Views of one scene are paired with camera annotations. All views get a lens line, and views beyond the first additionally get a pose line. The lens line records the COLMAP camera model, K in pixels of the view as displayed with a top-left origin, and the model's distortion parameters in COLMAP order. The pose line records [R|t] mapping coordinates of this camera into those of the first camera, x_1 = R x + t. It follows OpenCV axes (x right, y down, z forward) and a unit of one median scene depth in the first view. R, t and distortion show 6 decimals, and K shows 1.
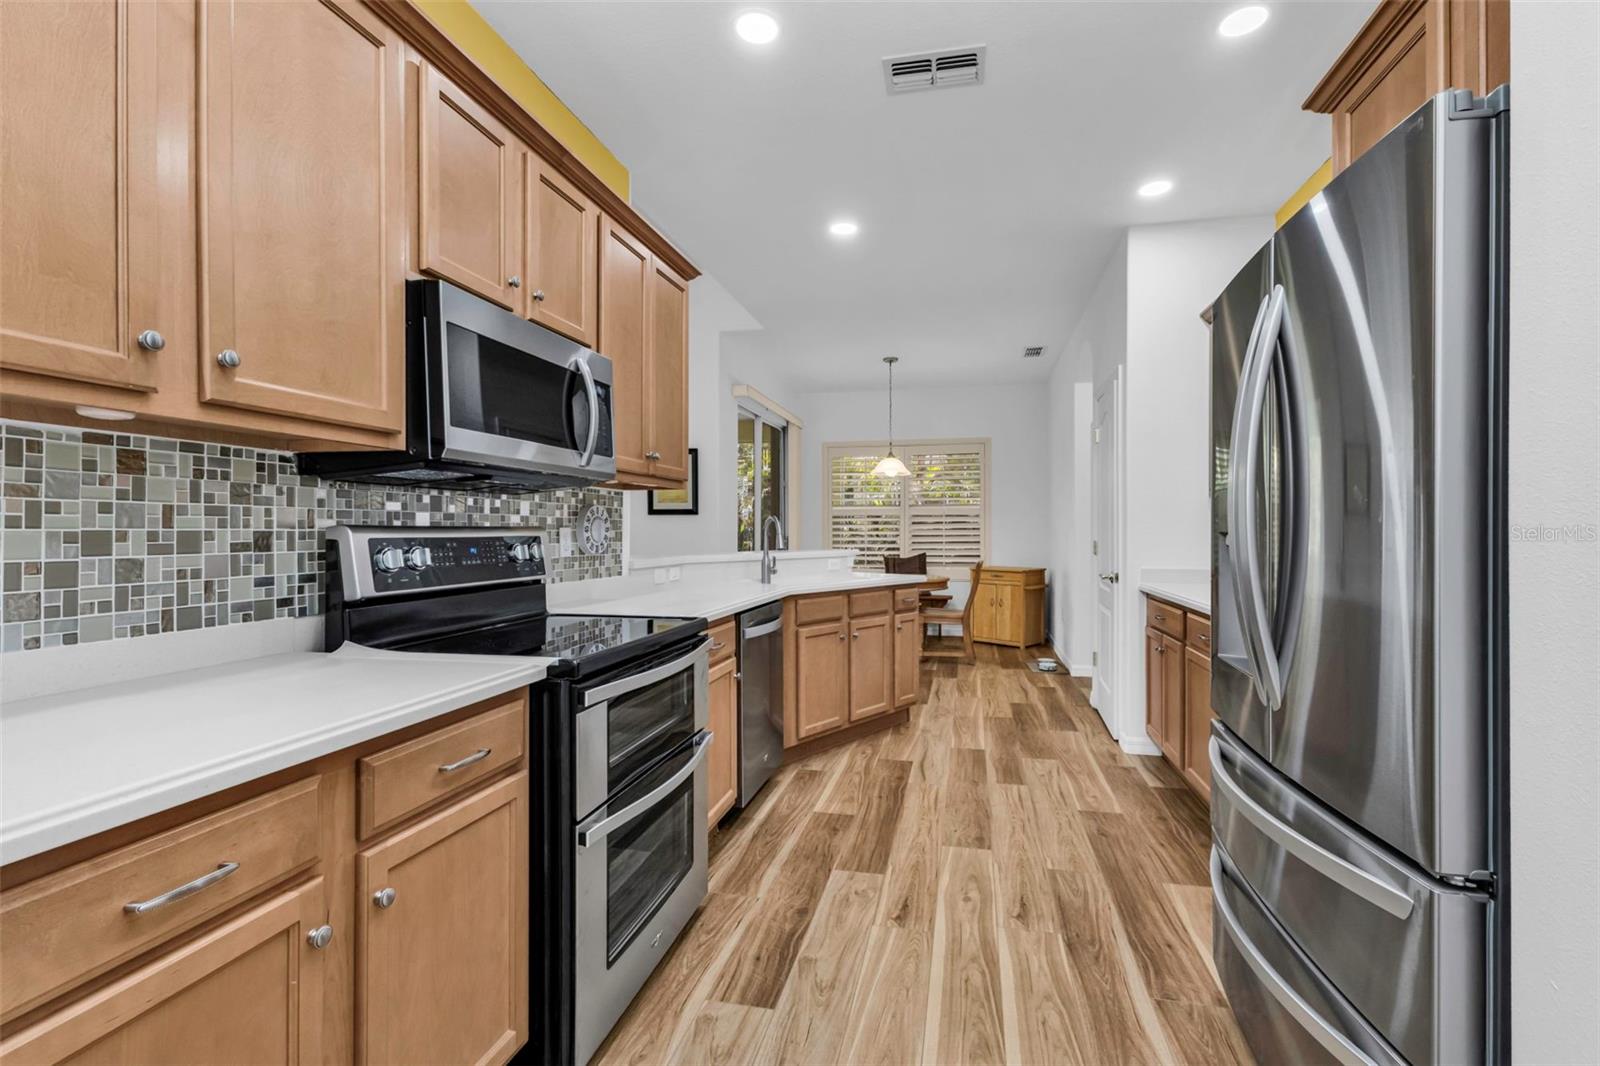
lens RADIAL K [[691.4, 0, 808.0], [0, 691.4, 529.5], [0, 0, 1]] dist [-0.003958, -0.000028]
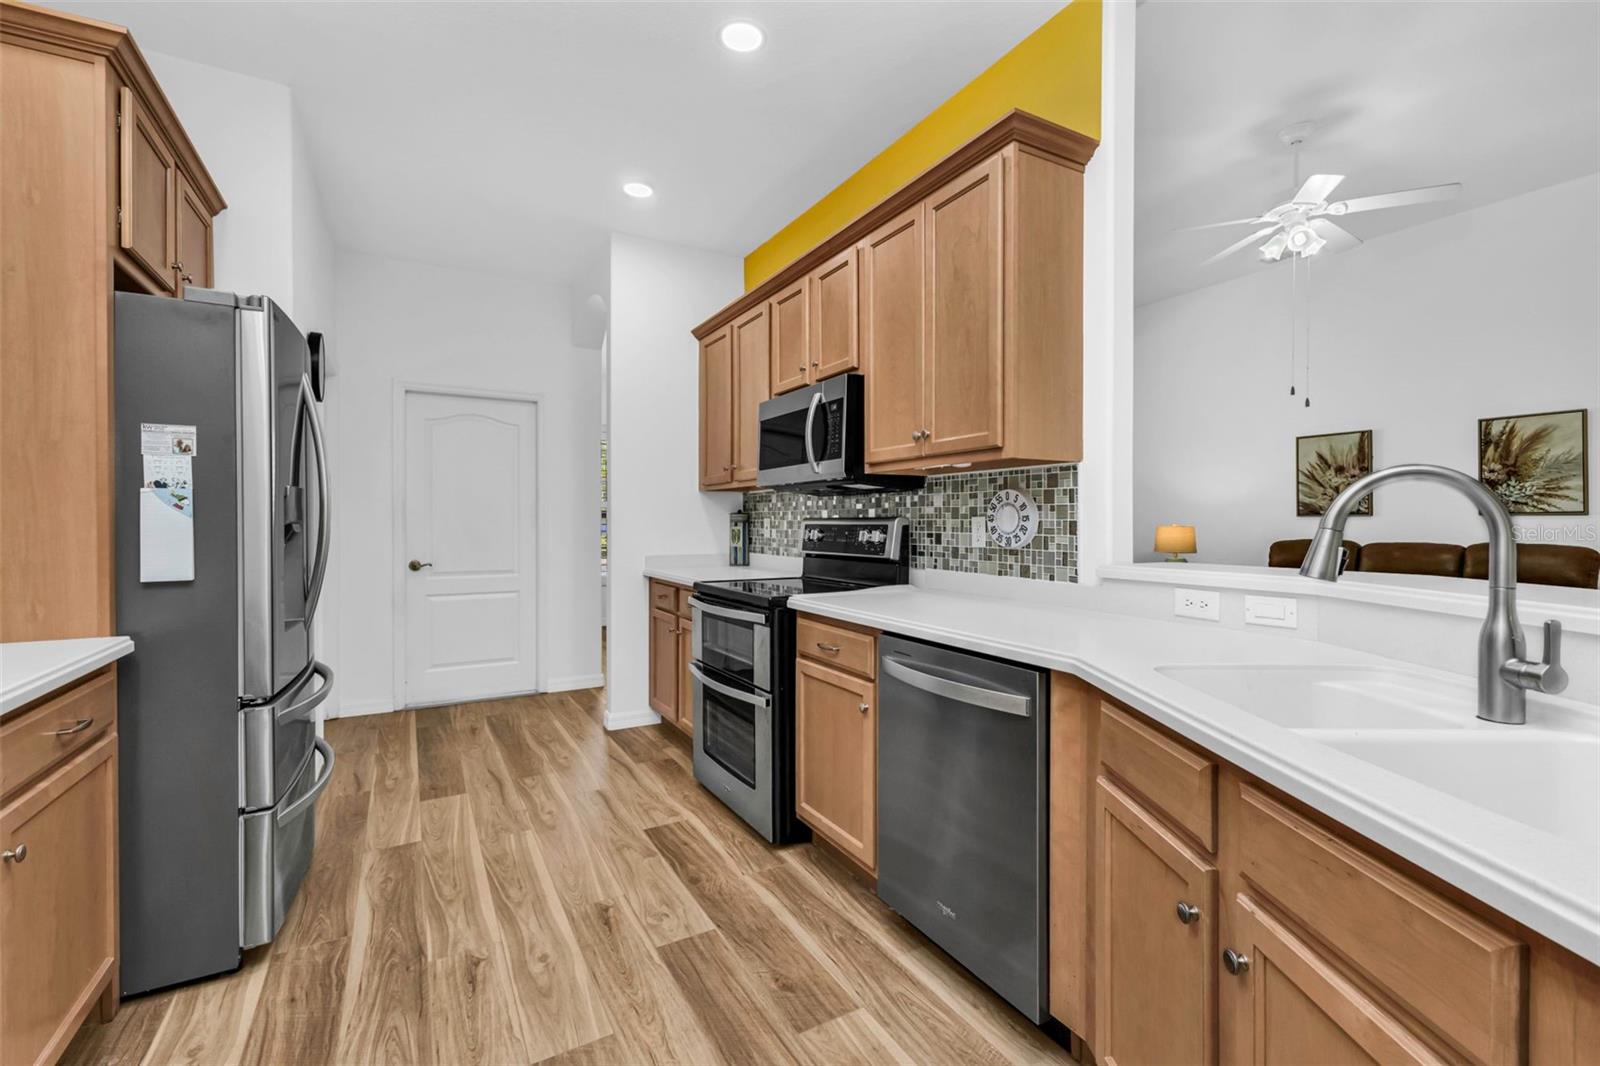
lens RADIAL K [[691.4, 0, 812.8], [0, 691.4, 529.8], [0, 0, 1]] dist [-0.003958, -0.000028]
pose [[-0.723549, 0.006961, -0.690238, 0.585907], [0.000403, 0.999953, 0.009661, 0.007345], [0.690273, 0.006712, -0.723518, 1.885031]]
